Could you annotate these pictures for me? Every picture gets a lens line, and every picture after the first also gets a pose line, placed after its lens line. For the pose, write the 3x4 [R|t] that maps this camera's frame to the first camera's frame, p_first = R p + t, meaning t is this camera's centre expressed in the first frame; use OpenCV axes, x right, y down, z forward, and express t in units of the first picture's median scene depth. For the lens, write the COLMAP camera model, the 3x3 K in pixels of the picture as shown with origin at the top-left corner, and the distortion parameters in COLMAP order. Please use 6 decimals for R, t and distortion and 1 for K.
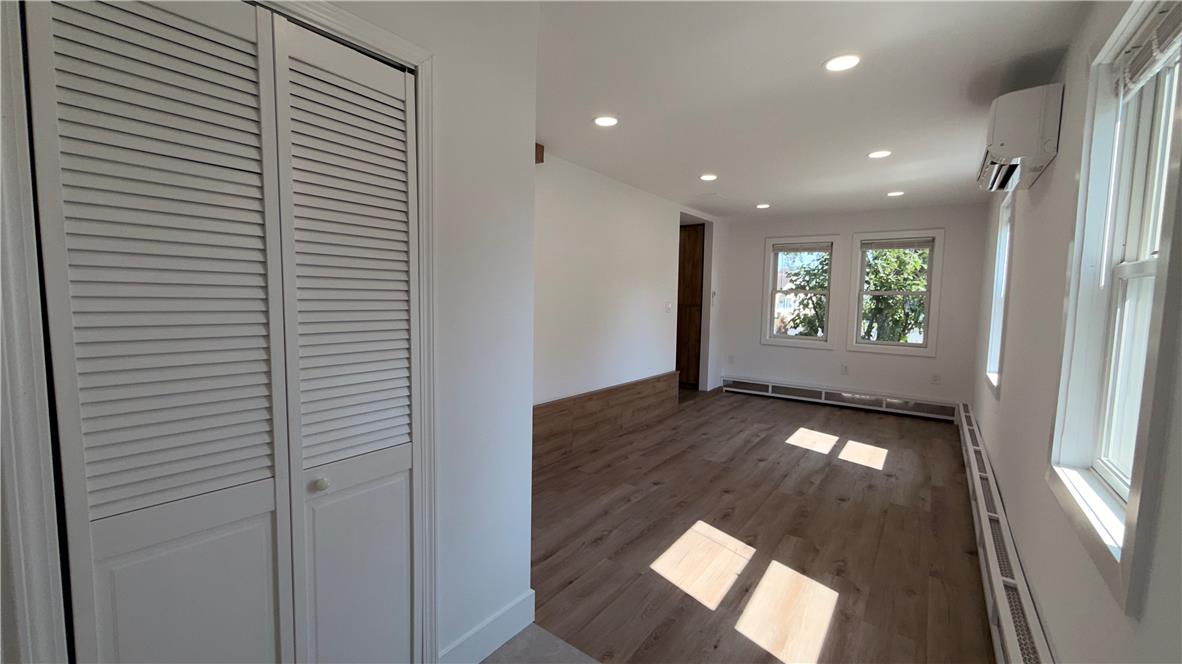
lens RADIAL K [[476.4, 0, 589.9], [0, 476.4, 334.5], [0, 0, 1]] dist [-0.001039, 0.000462]
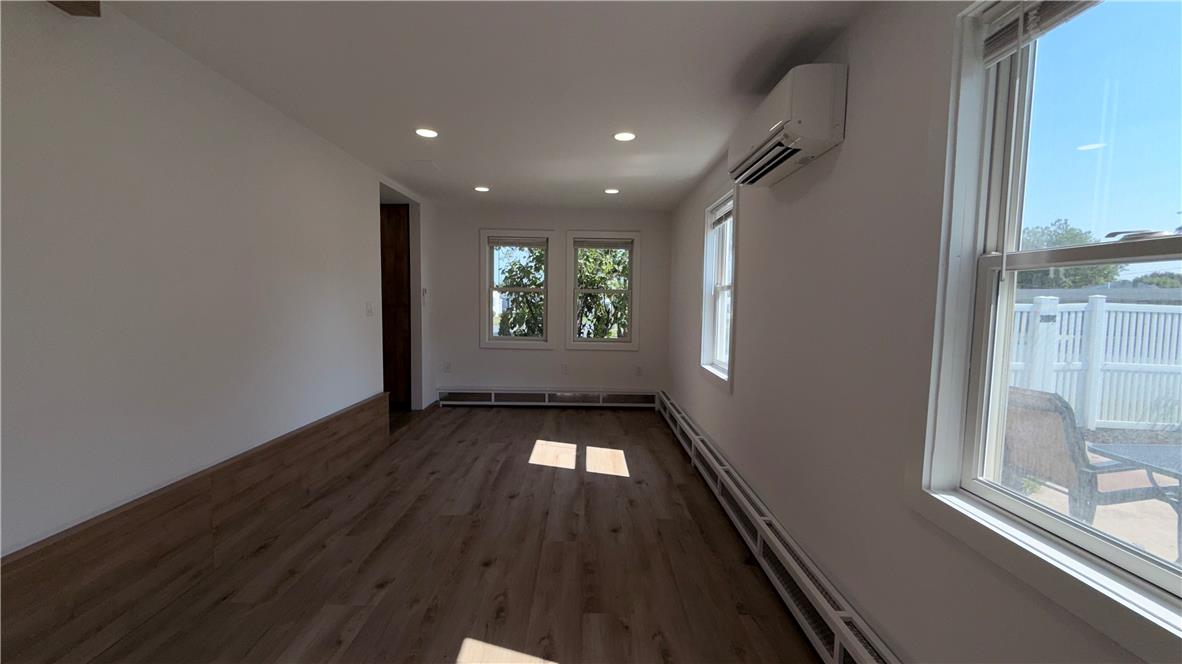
lens RADIAL K [[476.4, 0, 589.9], [0, 476.4, 331.7], [0, 0, 1]] dist [-0.001039, 0.000462]
pose [[0.806641, -0.044847, 0.589338, 0.002587], [0.046842, 0.998831, 0.011895, -0.016583], [-0.589183, 0.018011, 0.807799, 0.240593]]
